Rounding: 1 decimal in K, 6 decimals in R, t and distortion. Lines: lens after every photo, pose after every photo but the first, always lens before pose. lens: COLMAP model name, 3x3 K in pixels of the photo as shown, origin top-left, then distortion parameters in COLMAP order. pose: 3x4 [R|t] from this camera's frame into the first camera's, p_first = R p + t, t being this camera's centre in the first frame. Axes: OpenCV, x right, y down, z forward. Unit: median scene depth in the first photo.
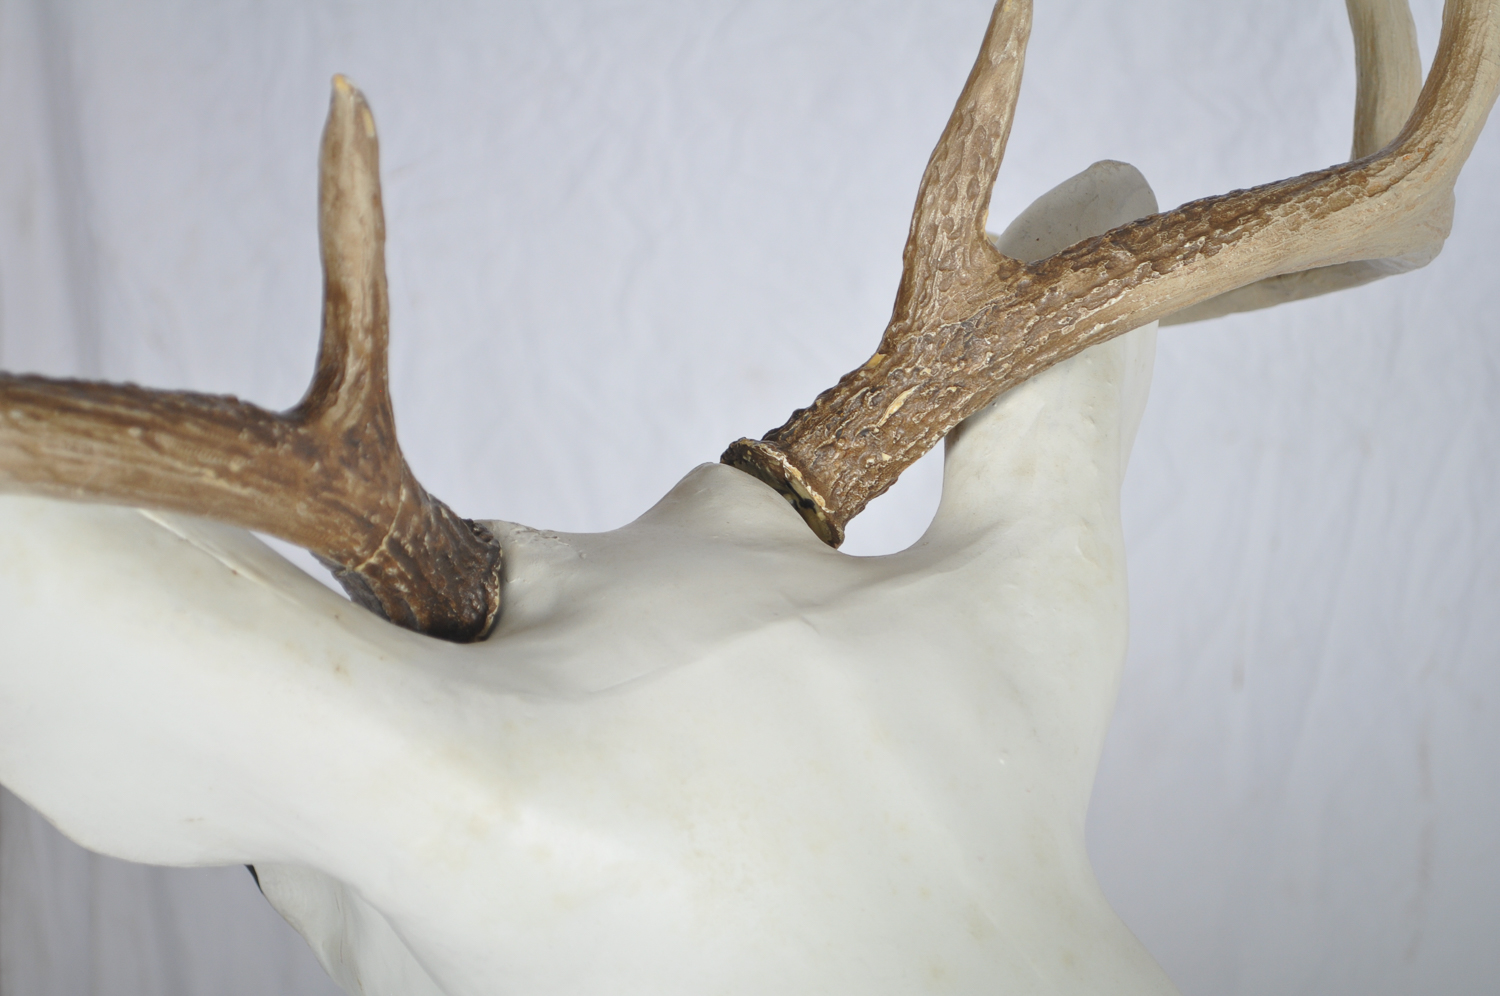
lens RADIAL K [[3351.8, 0, 750.0], [0, 3351.8, 498.0], [0, 0, 1]] dist [-0.006538, 0.209775]
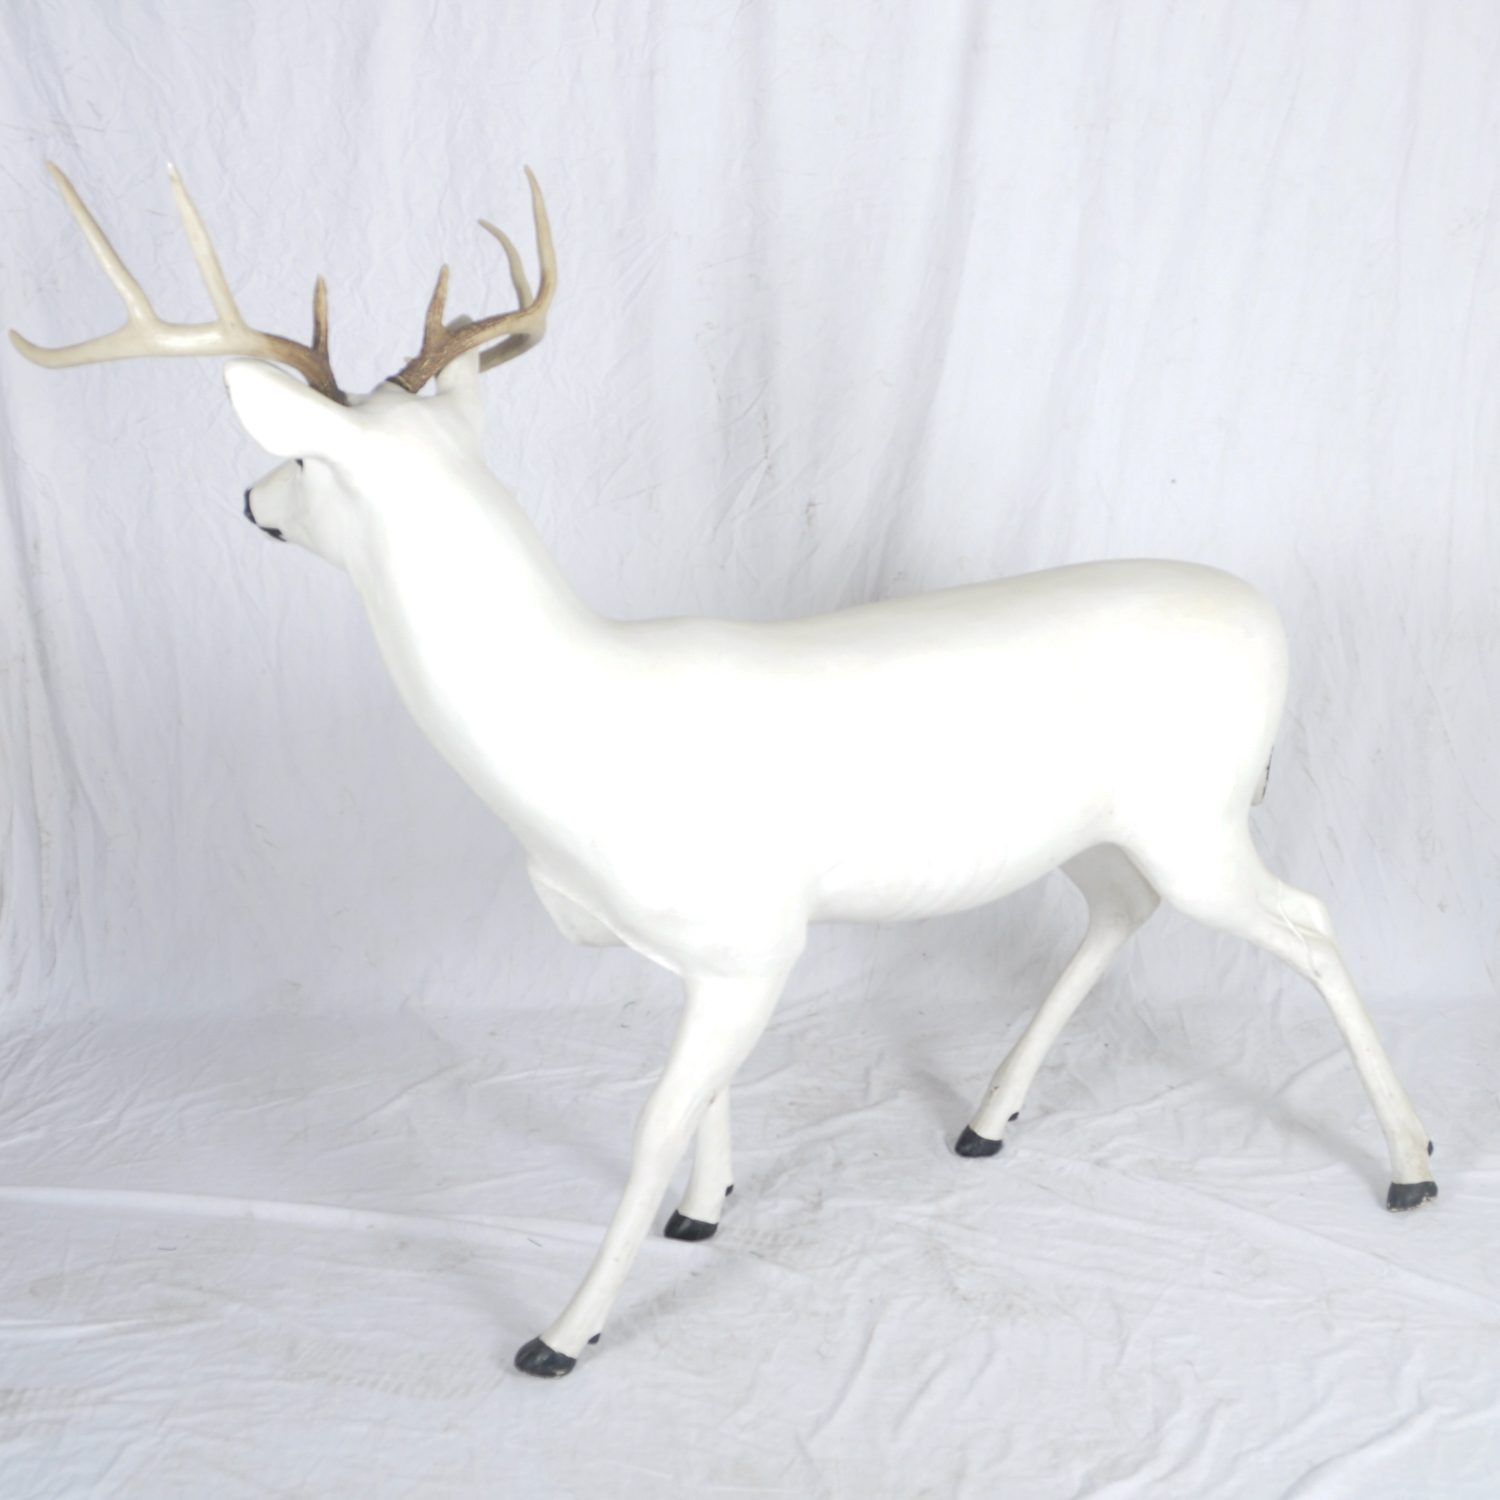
lens RADIAL K [[2017.2, 0, 773.2], [0, 2017.2, 749.5], [0, 0, 1]] dist [-0.016001, 0.010951]
pose [[0.940695, -0.099035, 0.324476, -0.428150], [0.103460, 0.994627, 0.003632, 0.504521], [-0.323092, 0.030154, 0.945887, -1.587023]]
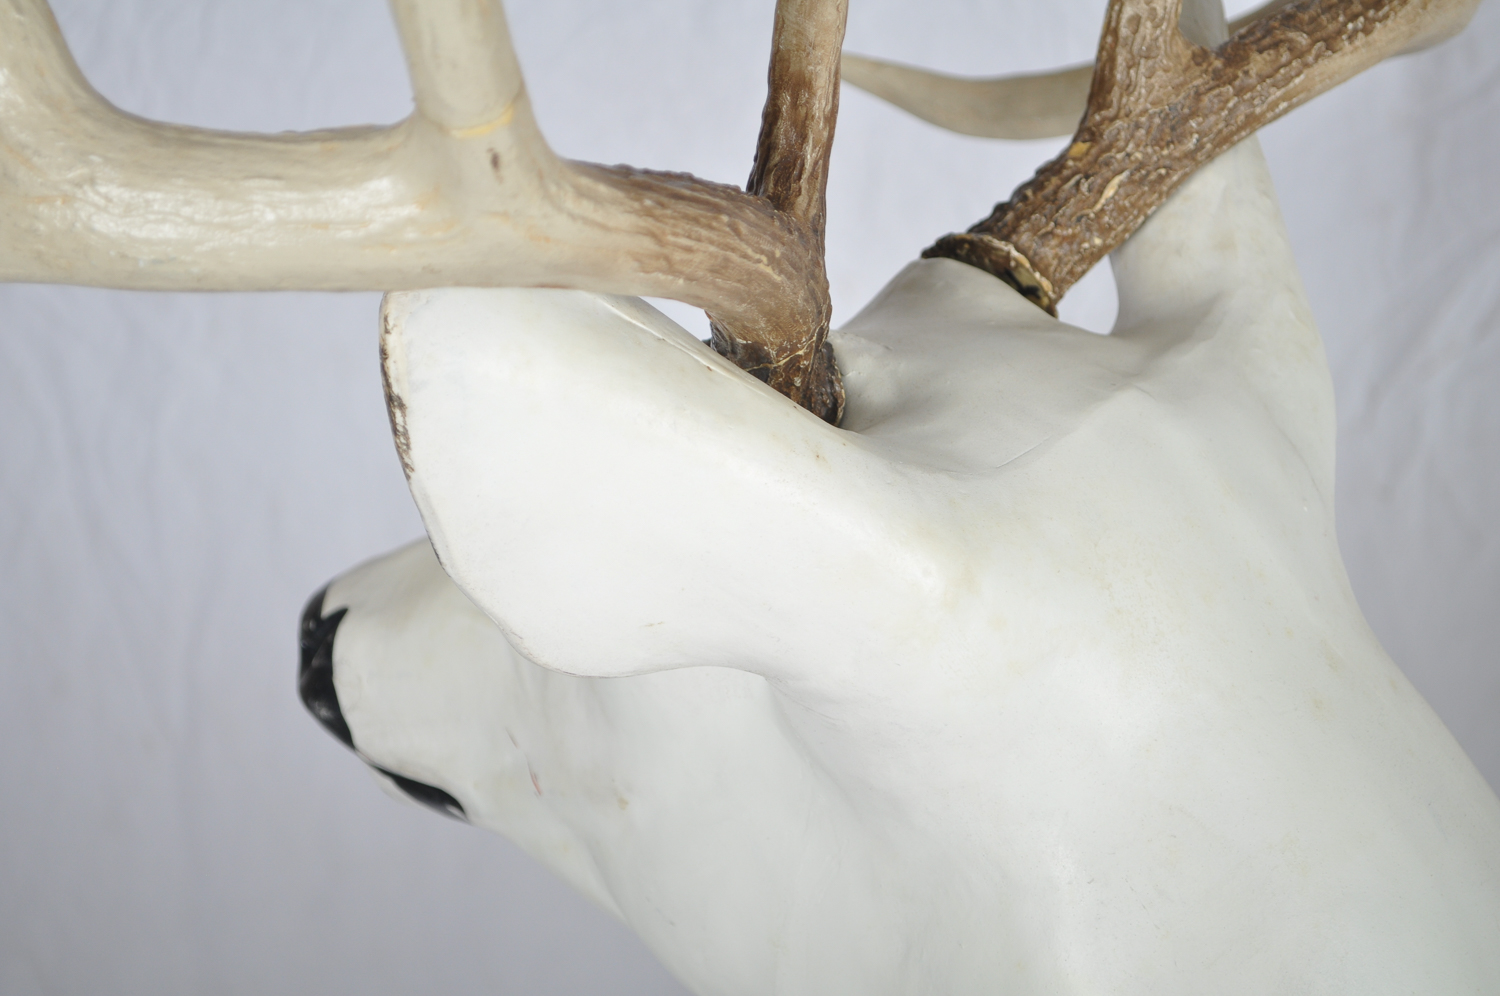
lens RADIAL K [[3351.8, 0, 750.0], [0, 3351.8, 498.0], [0, 0, 1]] dist [-0.006538, 0.209775]
pose [[0.947525, -0.082627, 0.308820, -0.395275], [0.075682, 0.996538, 0.034424, 0.023634], [-0.310595, -0.009245, 0.950497, 0.040226]]
